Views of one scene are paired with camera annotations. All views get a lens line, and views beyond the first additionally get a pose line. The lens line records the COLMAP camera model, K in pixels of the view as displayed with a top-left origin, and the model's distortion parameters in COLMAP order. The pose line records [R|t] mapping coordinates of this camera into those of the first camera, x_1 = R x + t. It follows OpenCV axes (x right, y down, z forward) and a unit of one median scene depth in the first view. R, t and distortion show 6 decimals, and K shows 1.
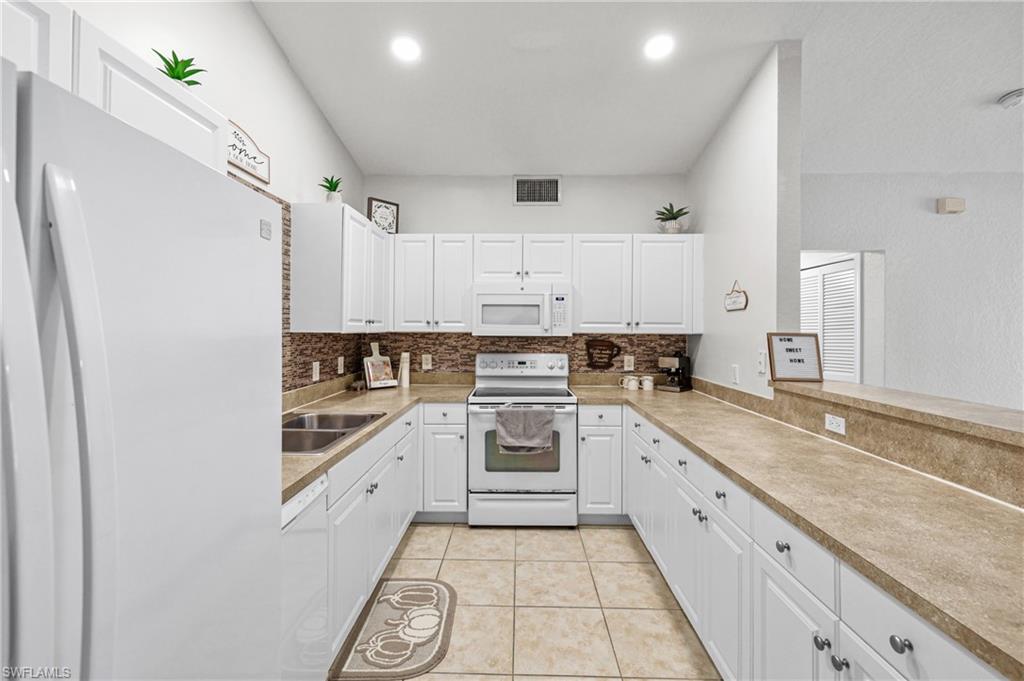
lens RADIAL K [[441.5, 0, 514.3], [0, 441.5, 335.7], [0, 0, 1]] dist [0.003562, -0.000830]
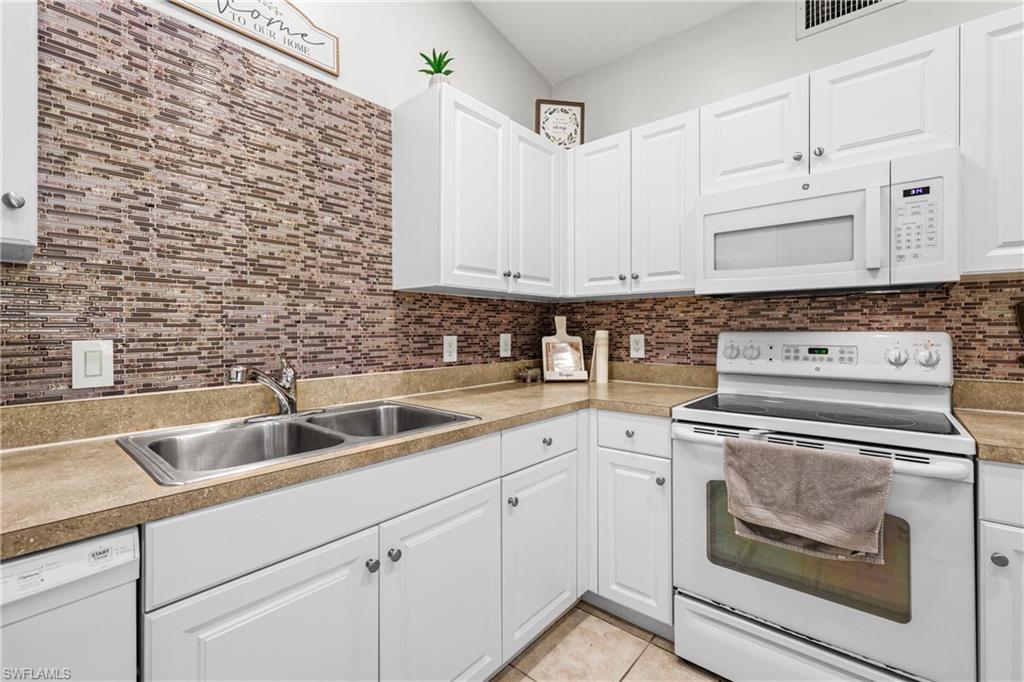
lens RADIAL K [[441.5, 0, 509.5], [0, 441.5, 334.4], [0, 0, 1]] dist [0.003562, -0.000830]
pose [[0.764127, -0.001846, -0.645063, 0.079437], [-0.004276, 0.999959, -0.007927, 0.053806], [0.645051, 0.008816, 0.764089, 0.443128]]
